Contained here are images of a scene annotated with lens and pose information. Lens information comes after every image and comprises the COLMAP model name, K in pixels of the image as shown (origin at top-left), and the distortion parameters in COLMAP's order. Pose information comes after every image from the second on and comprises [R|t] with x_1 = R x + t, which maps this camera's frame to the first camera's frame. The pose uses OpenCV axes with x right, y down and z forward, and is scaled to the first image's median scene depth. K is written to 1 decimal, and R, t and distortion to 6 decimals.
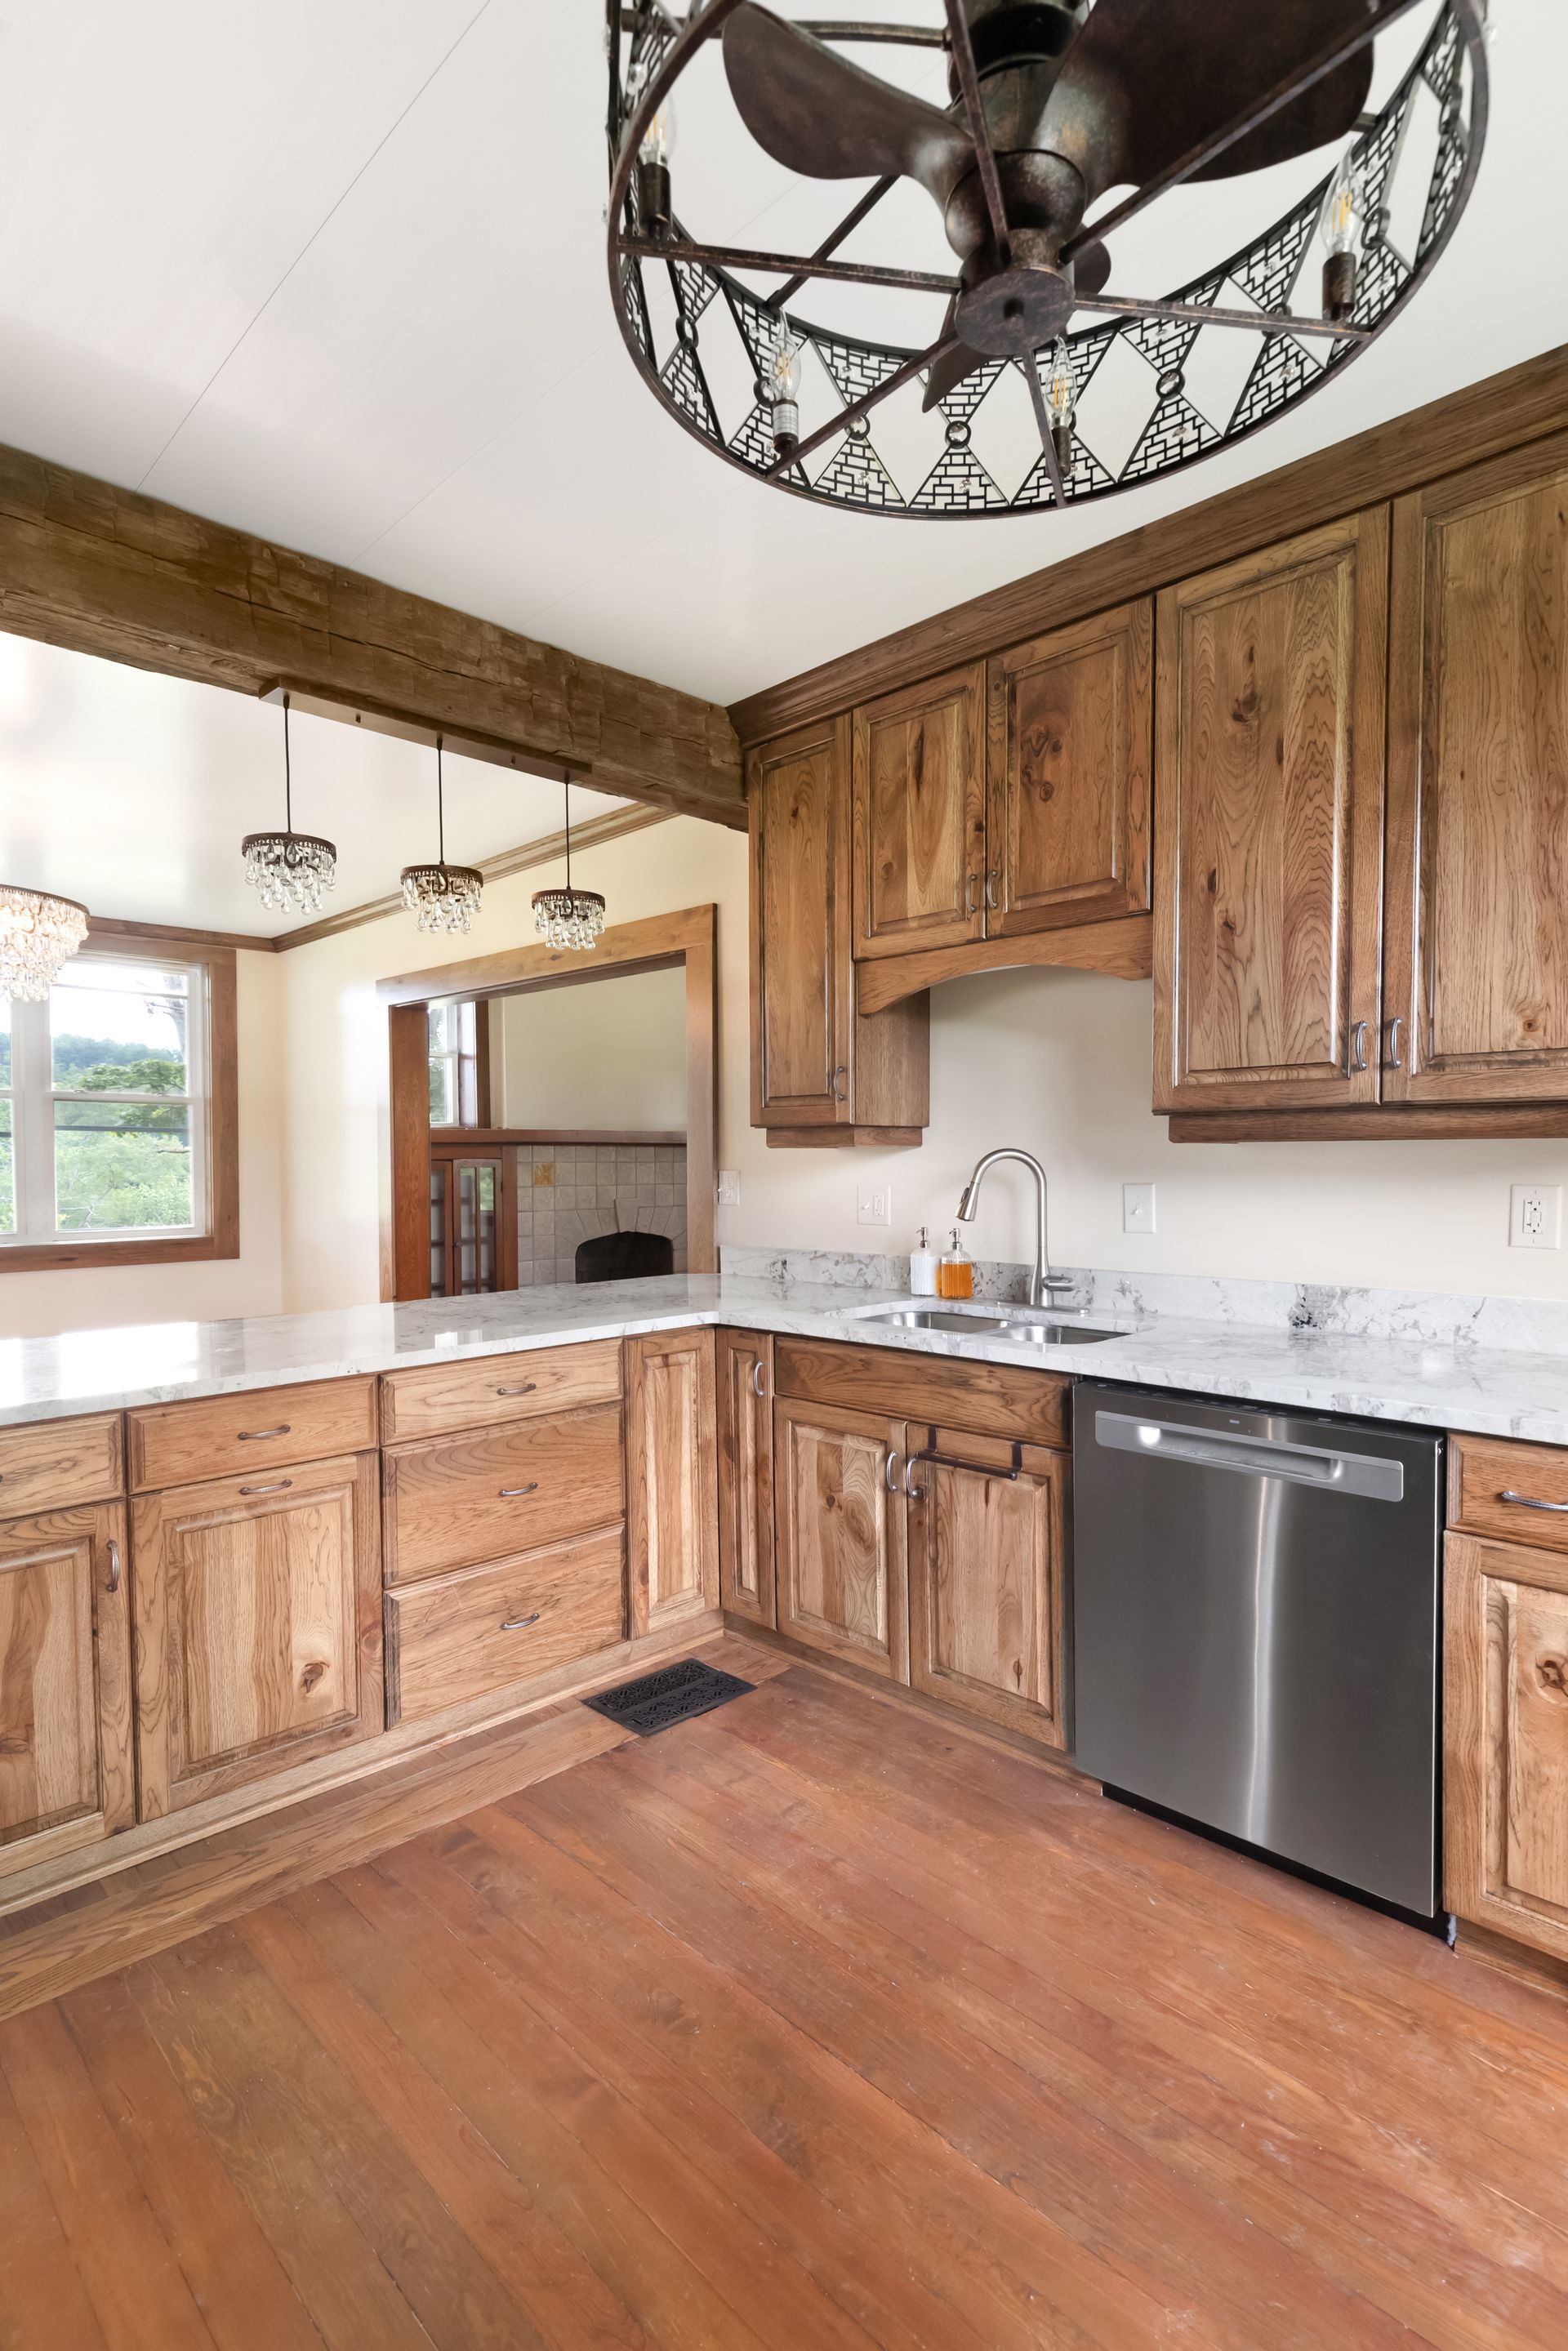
lens RADIAL K [[1095.2, 0, 772.3], [0, 1095.2, 1199.8], [0, 0, 1]] dist [-0.000532, -0.004645]
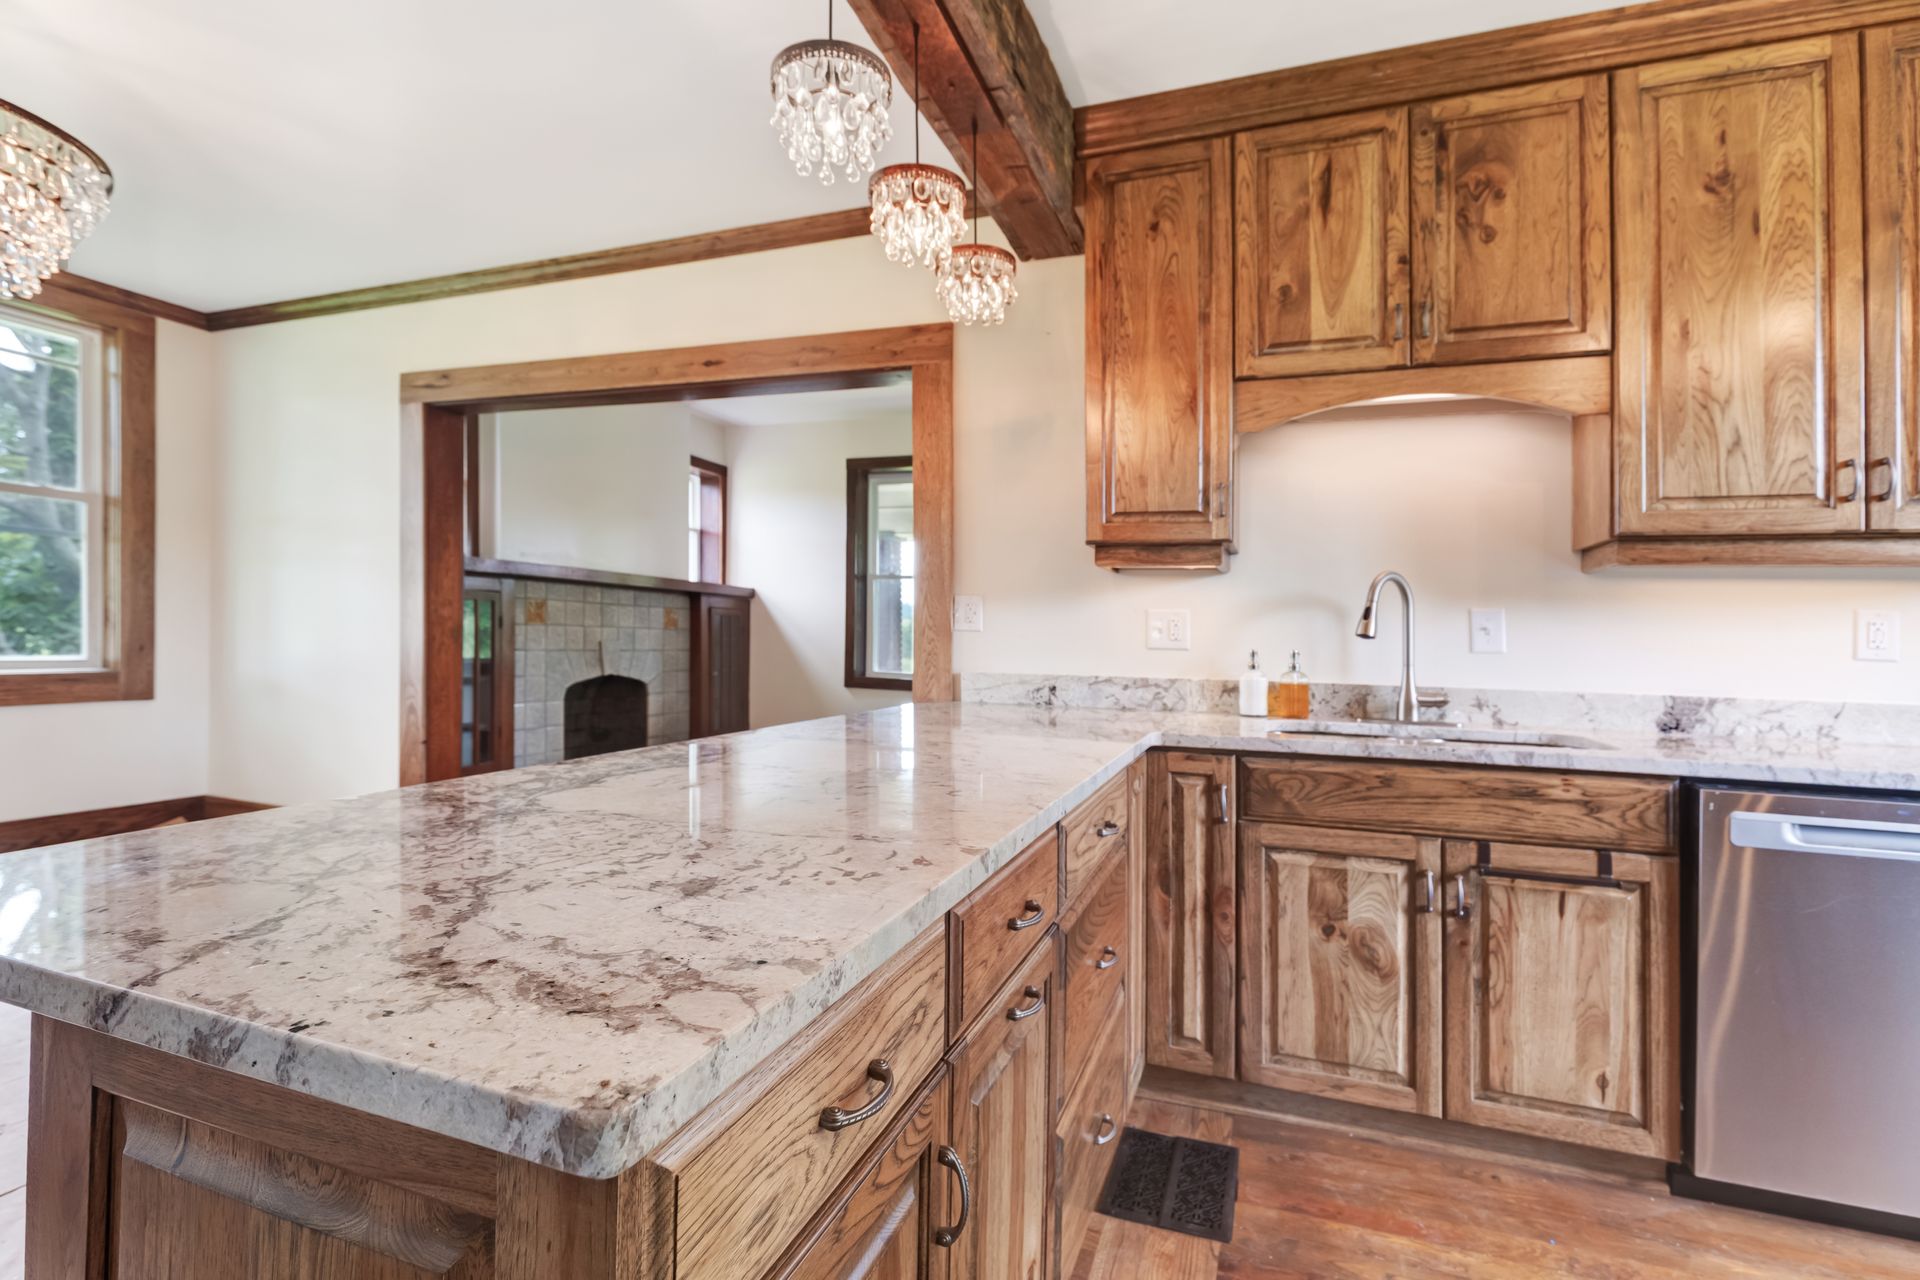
lens RADIAL K [[894.4, 0, 962.5], [0, 894.4, 626.9], [0, 0, 1]] dist [-0.000532, -0.004645]
pose [[0.910886, 0.030430, 0.411534, -0.601318], [-0.013614, 0.998951, -0.043732, 0.058580], [-0.412433, 0.034232, 0.910345, 0.461335]]
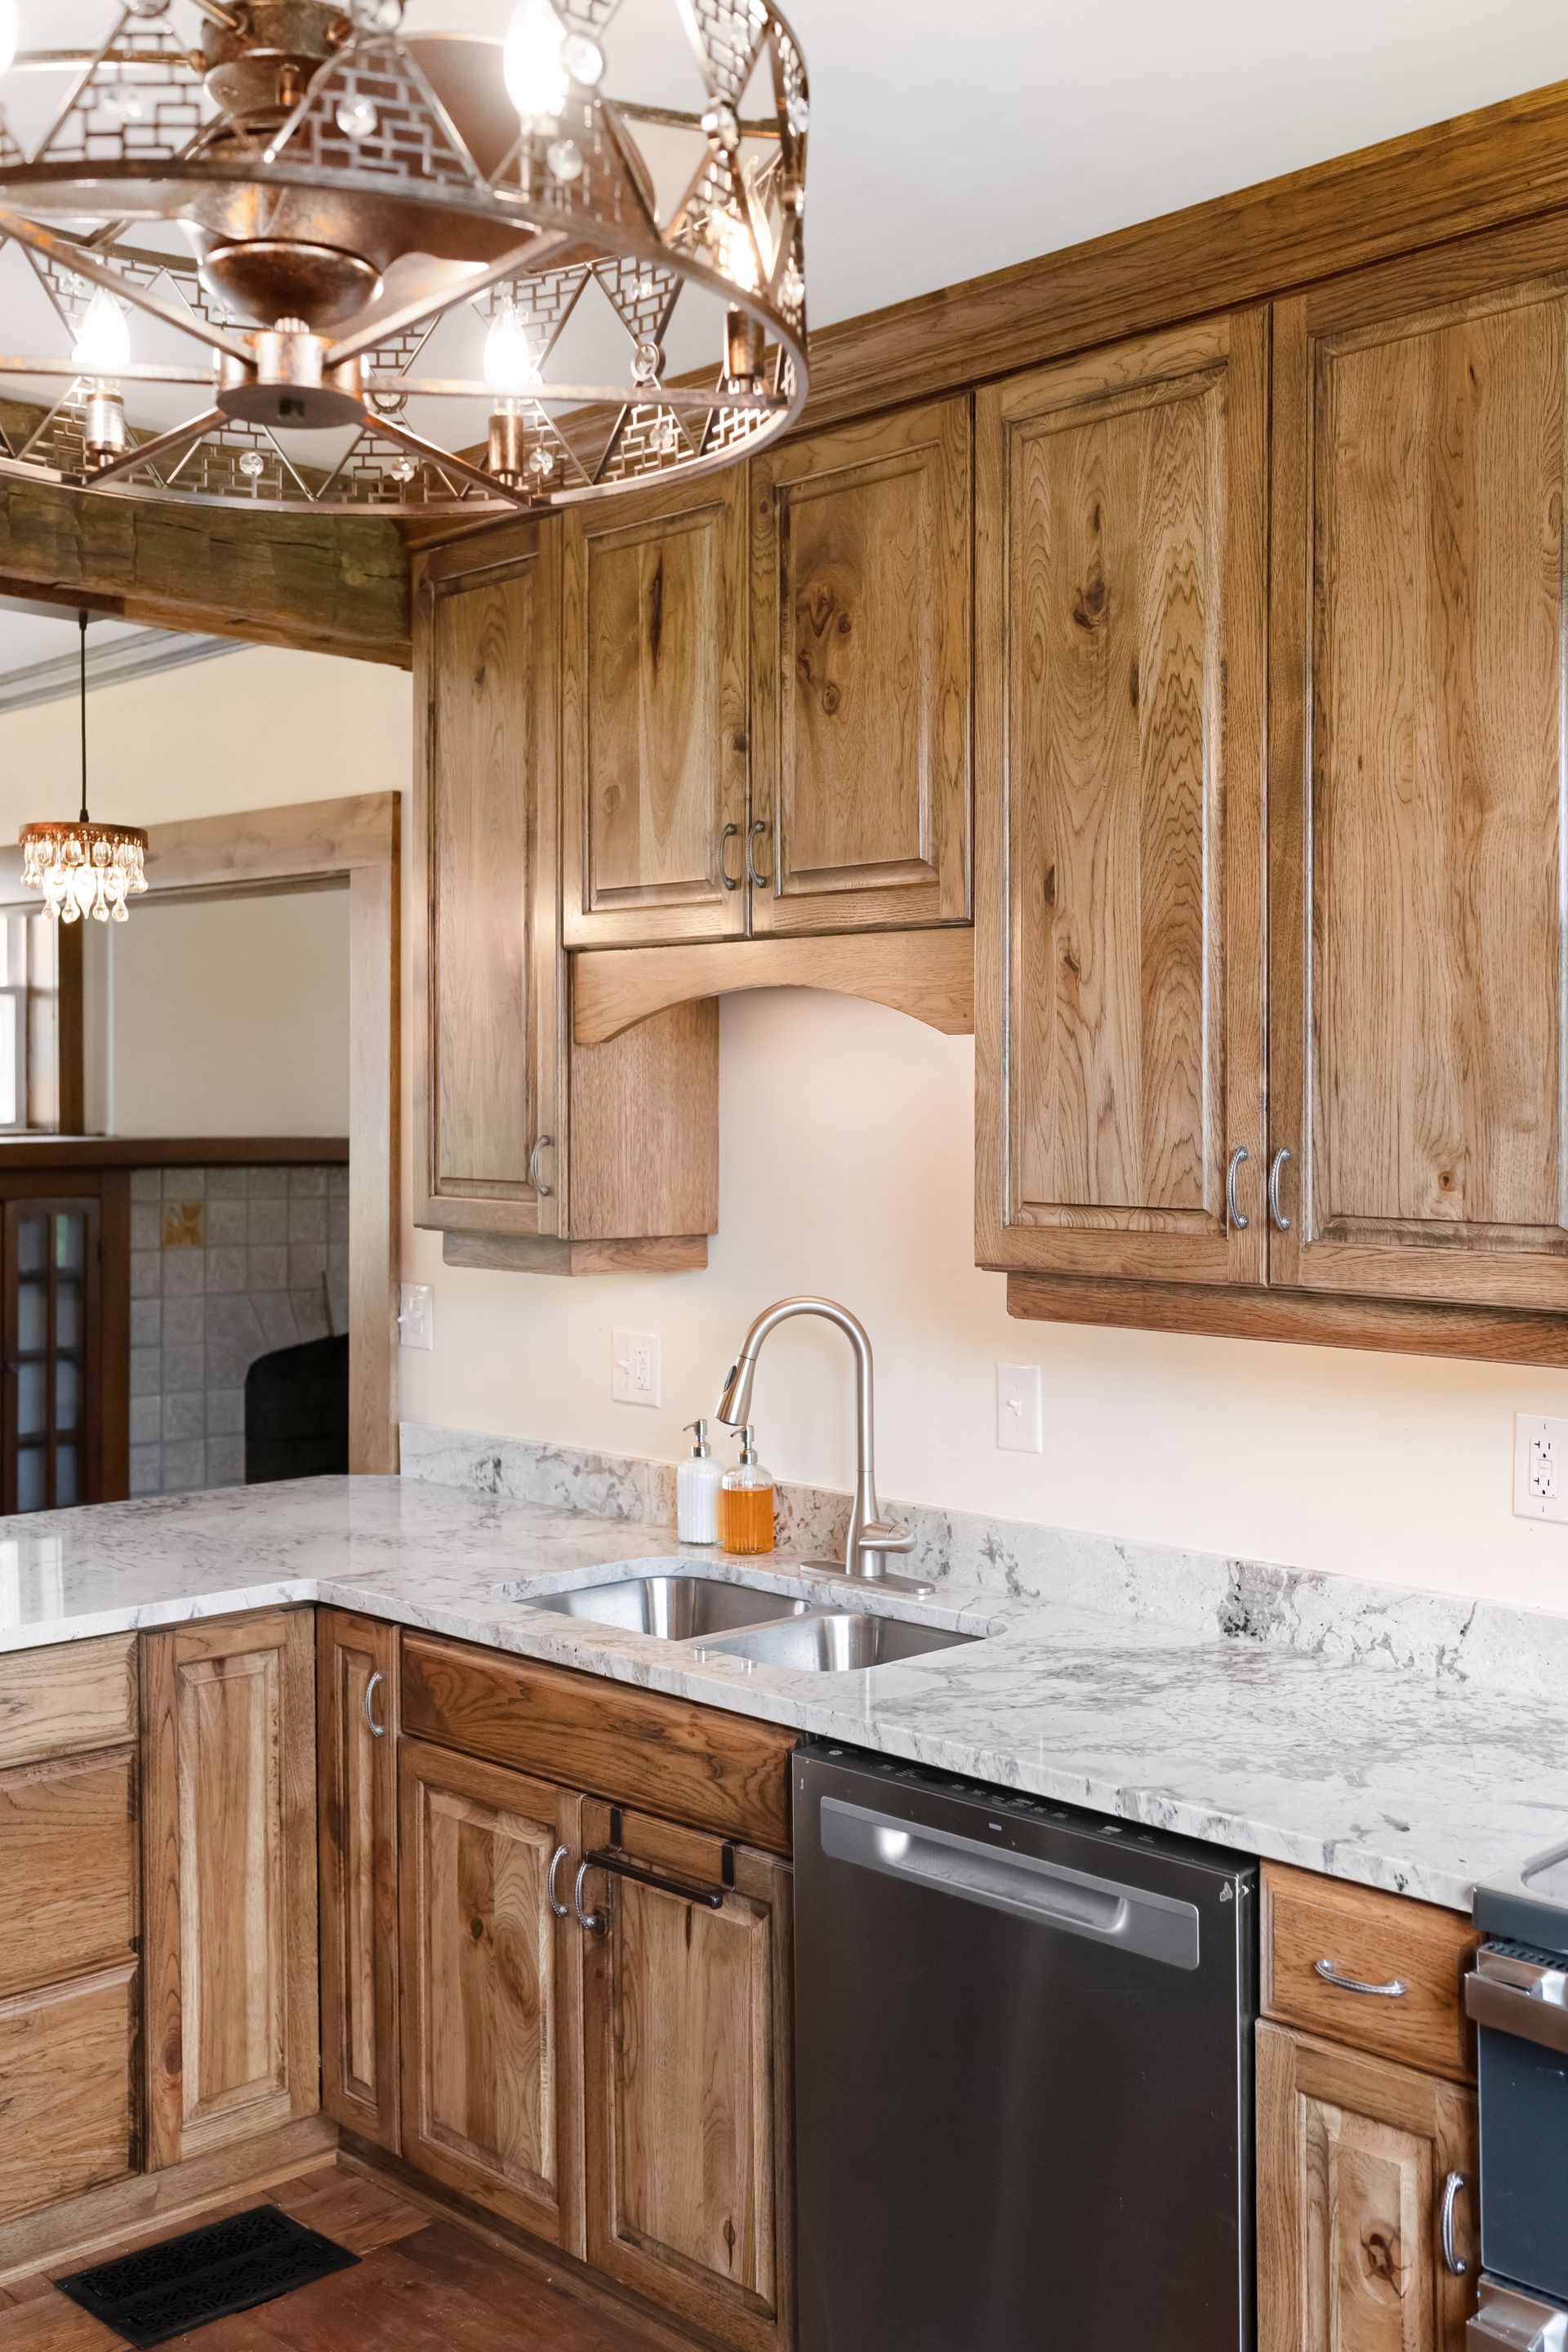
lens RADIAL K [[2333.8, 0, 724.0], [0, 2333.8, 1084.8], [0, 0, 1]] dist [-0.003300, 0.000000]
pose [[0.999400, -0.008903, -0.033465, 0.250610], [0.007412, 0.998986, -0.044408, -0.120532], [0.033826, 0.044133, 0.998453, -0.252464]]
